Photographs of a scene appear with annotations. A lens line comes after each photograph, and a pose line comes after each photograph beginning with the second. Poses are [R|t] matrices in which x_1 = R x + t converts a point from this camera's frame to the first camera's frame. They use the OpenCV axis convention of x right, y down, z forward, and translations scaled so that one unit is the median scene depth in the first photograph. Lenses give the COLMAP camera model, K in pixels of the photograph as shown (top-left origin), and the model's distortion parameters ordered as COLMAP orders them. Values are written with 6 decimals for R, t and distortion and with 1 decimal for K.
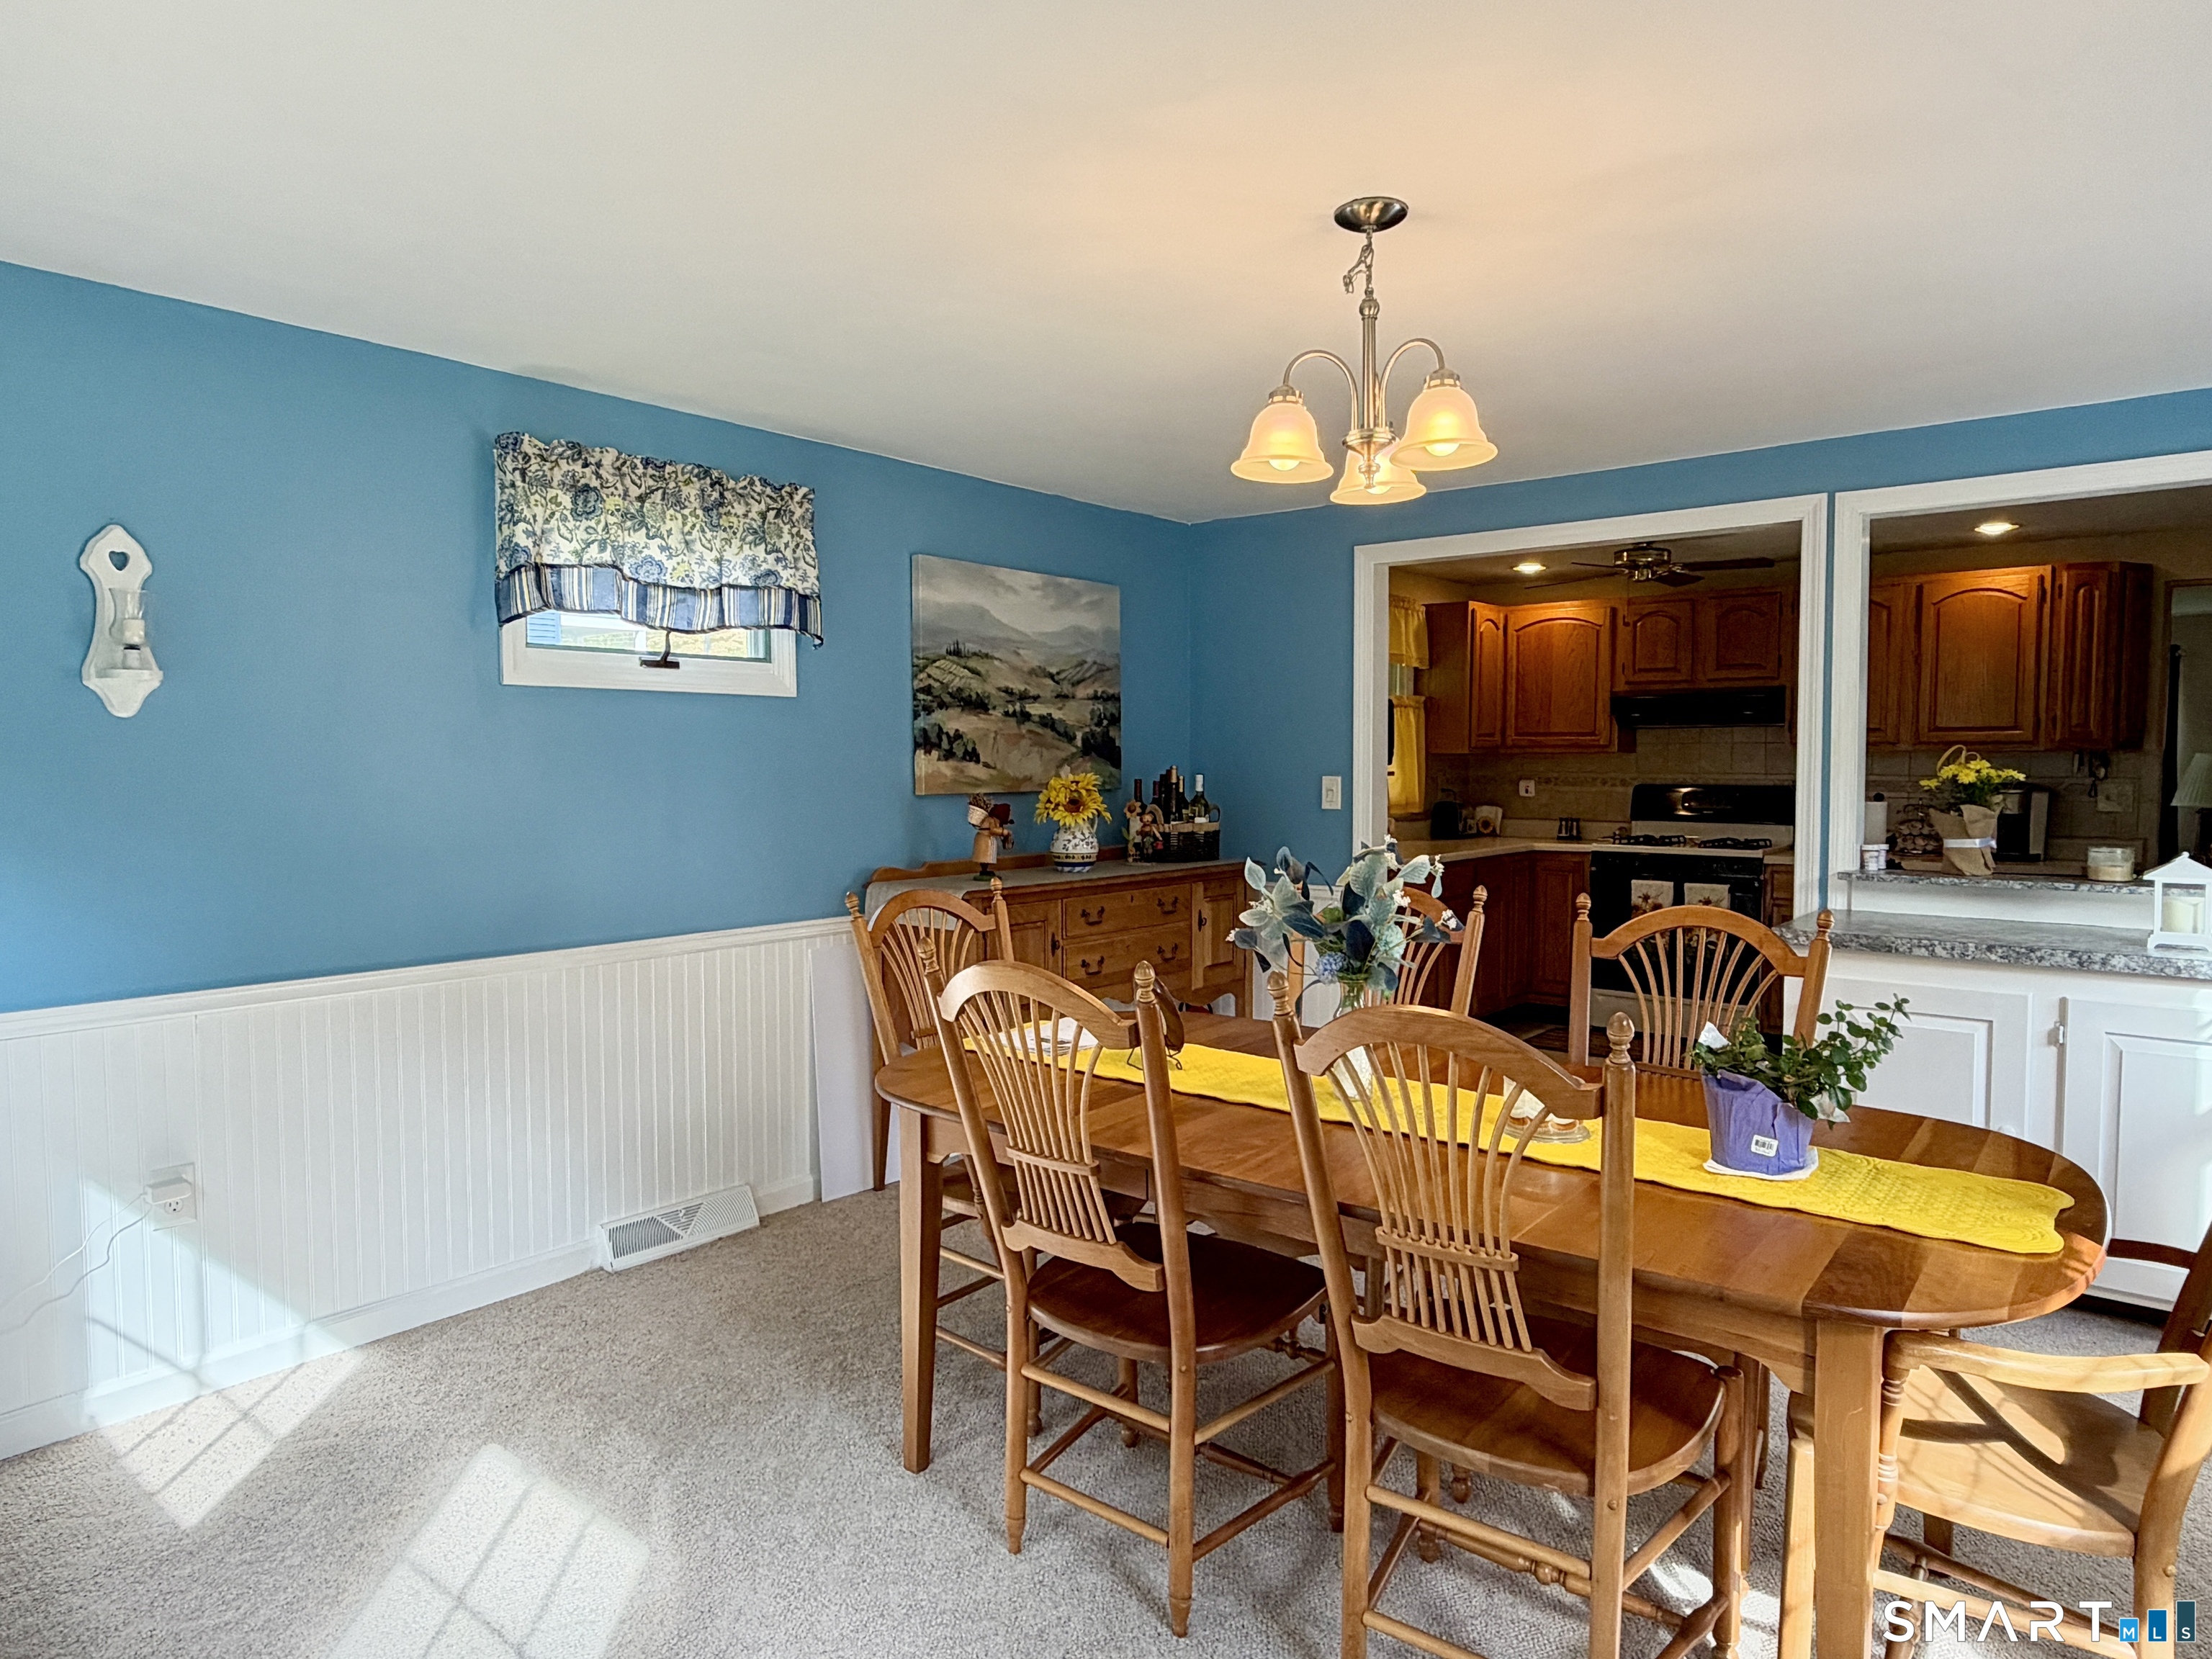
lens RADIAL K [[1363.6, 0, 1106.0], [0, 1363.6, 829.5], [0, 0, 1]] dist [0.001660, -0.000325]
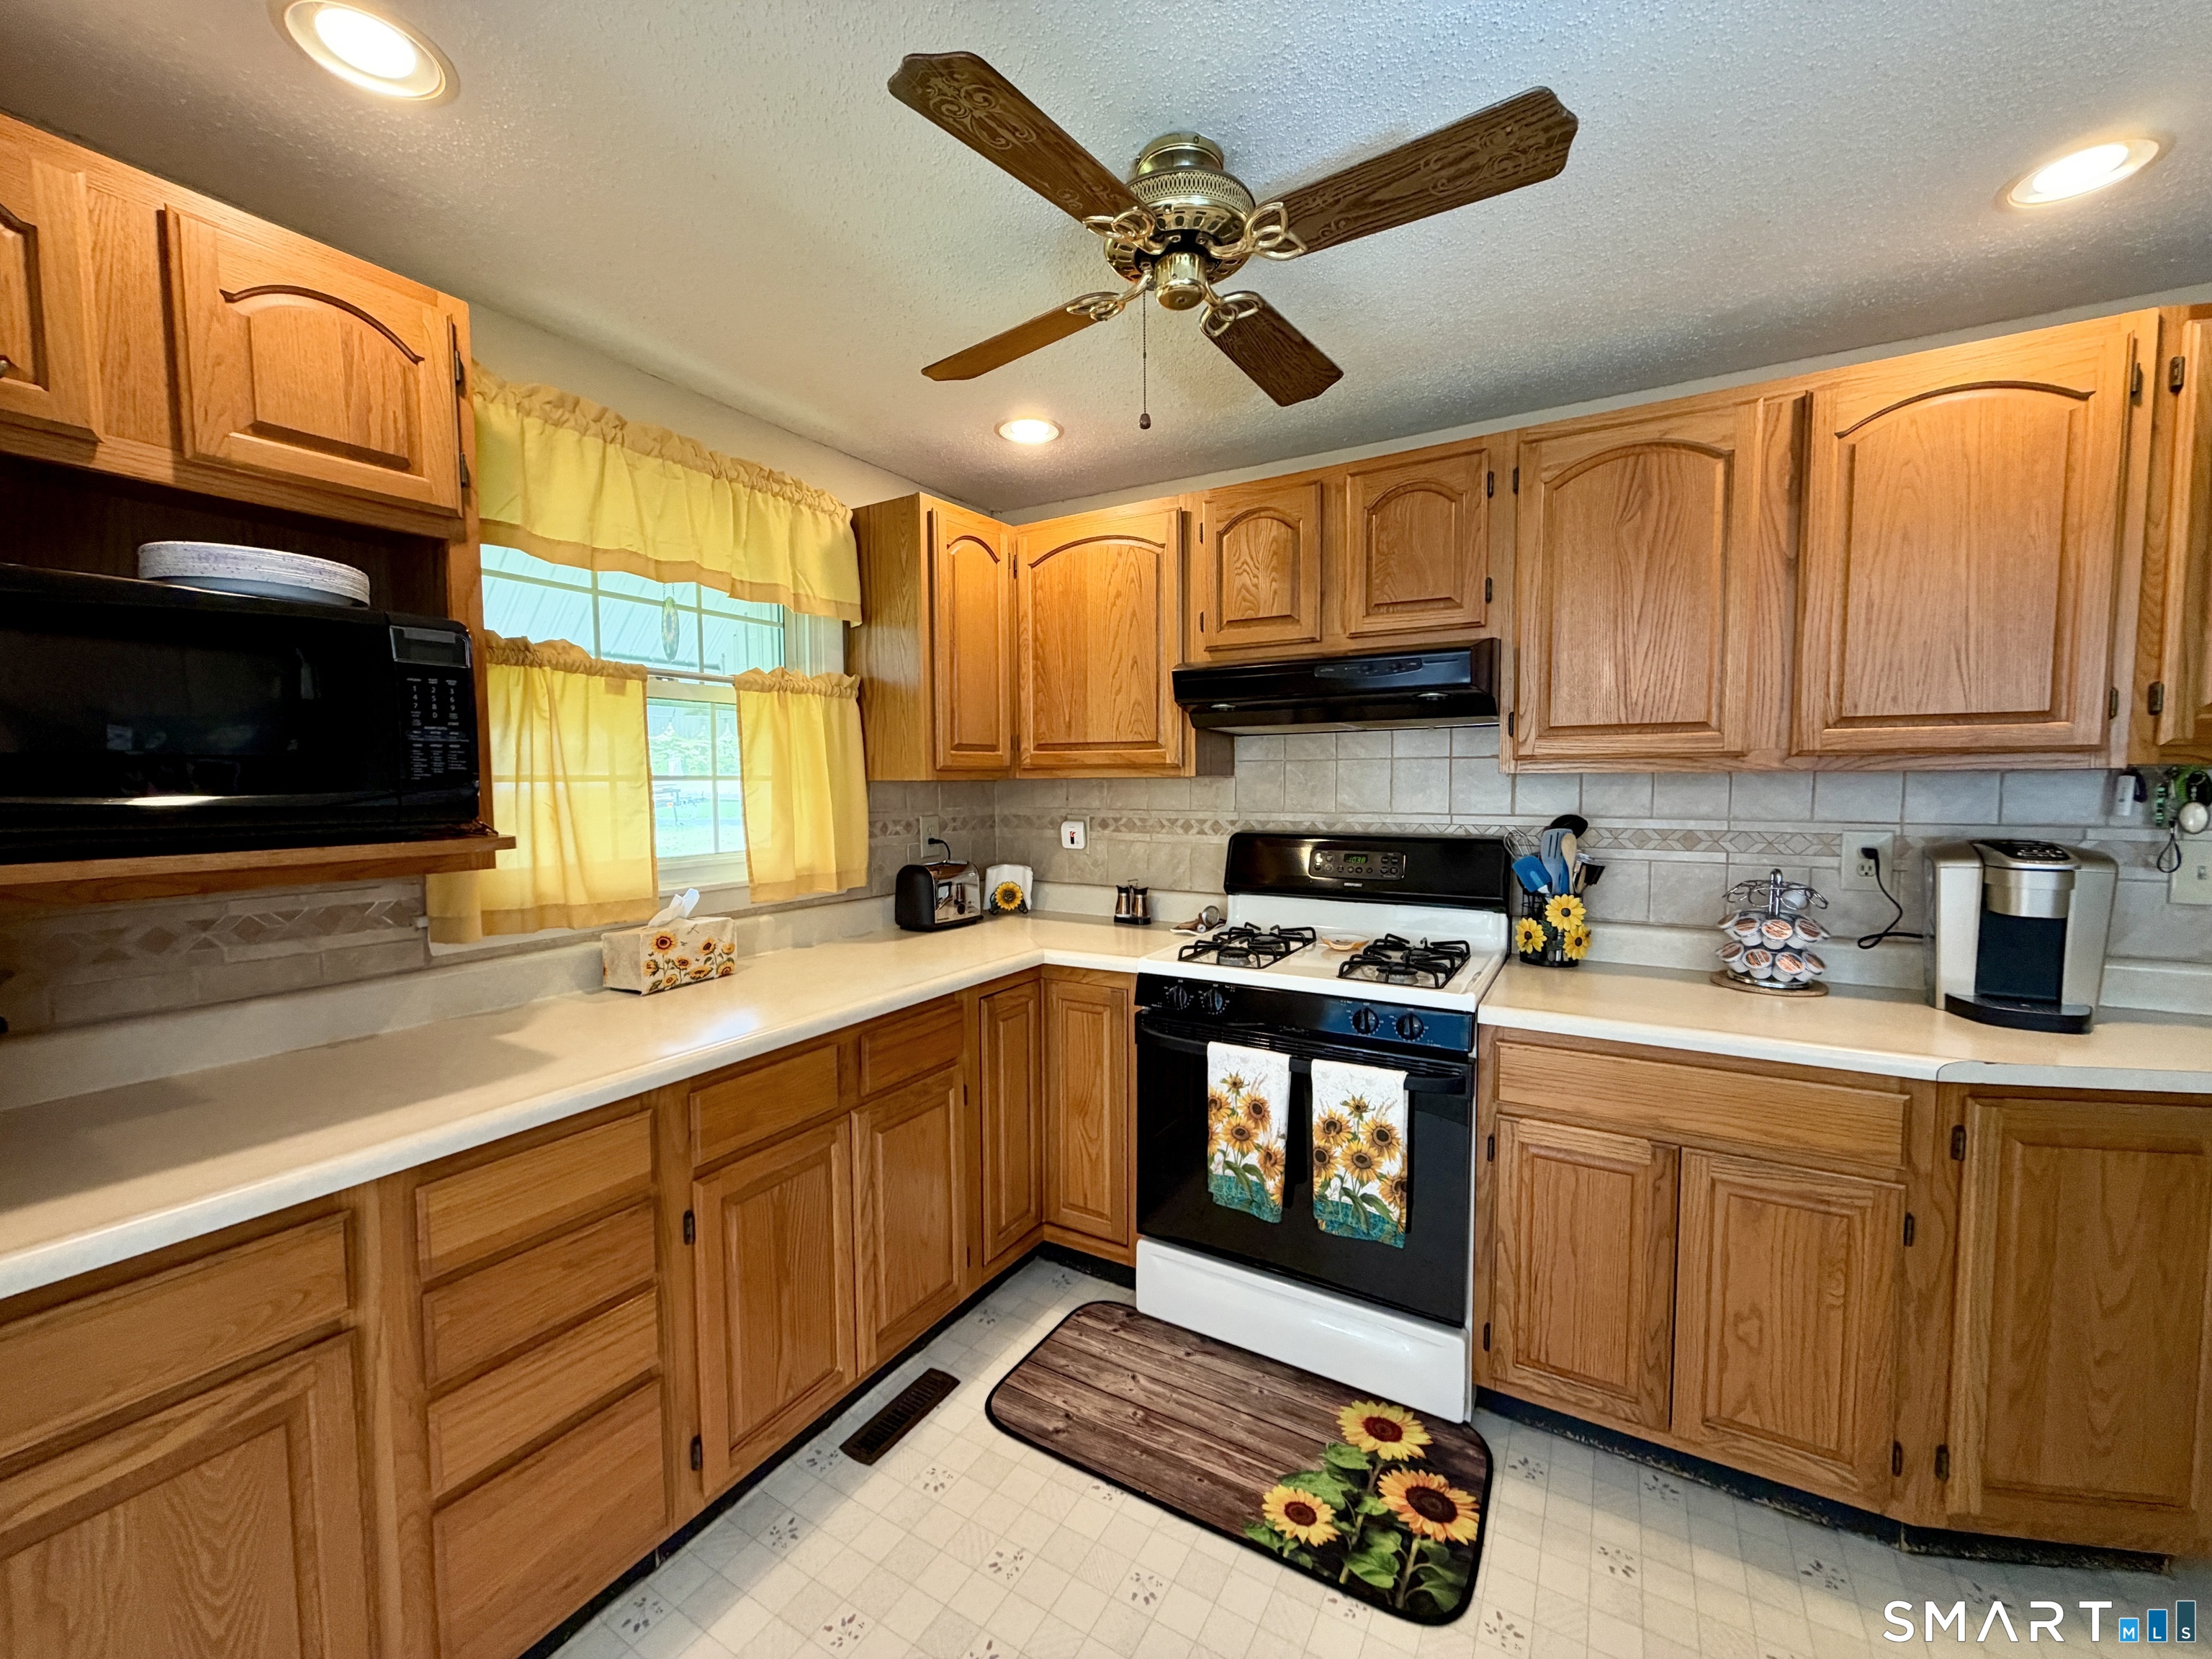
lens RADIAL K [[882.1, 0, 1106.0], [0, 882.1, 829.5], [0, 0, 1]] dist [-0.000355, 0.000024]
pose [[0.987028, -0.018514, 0.159476, 0.280872], [0.017412, 0.999814, 0.008303, -0.038886], [-0.159601, -0.005419, 0.987167, 0.651288]]
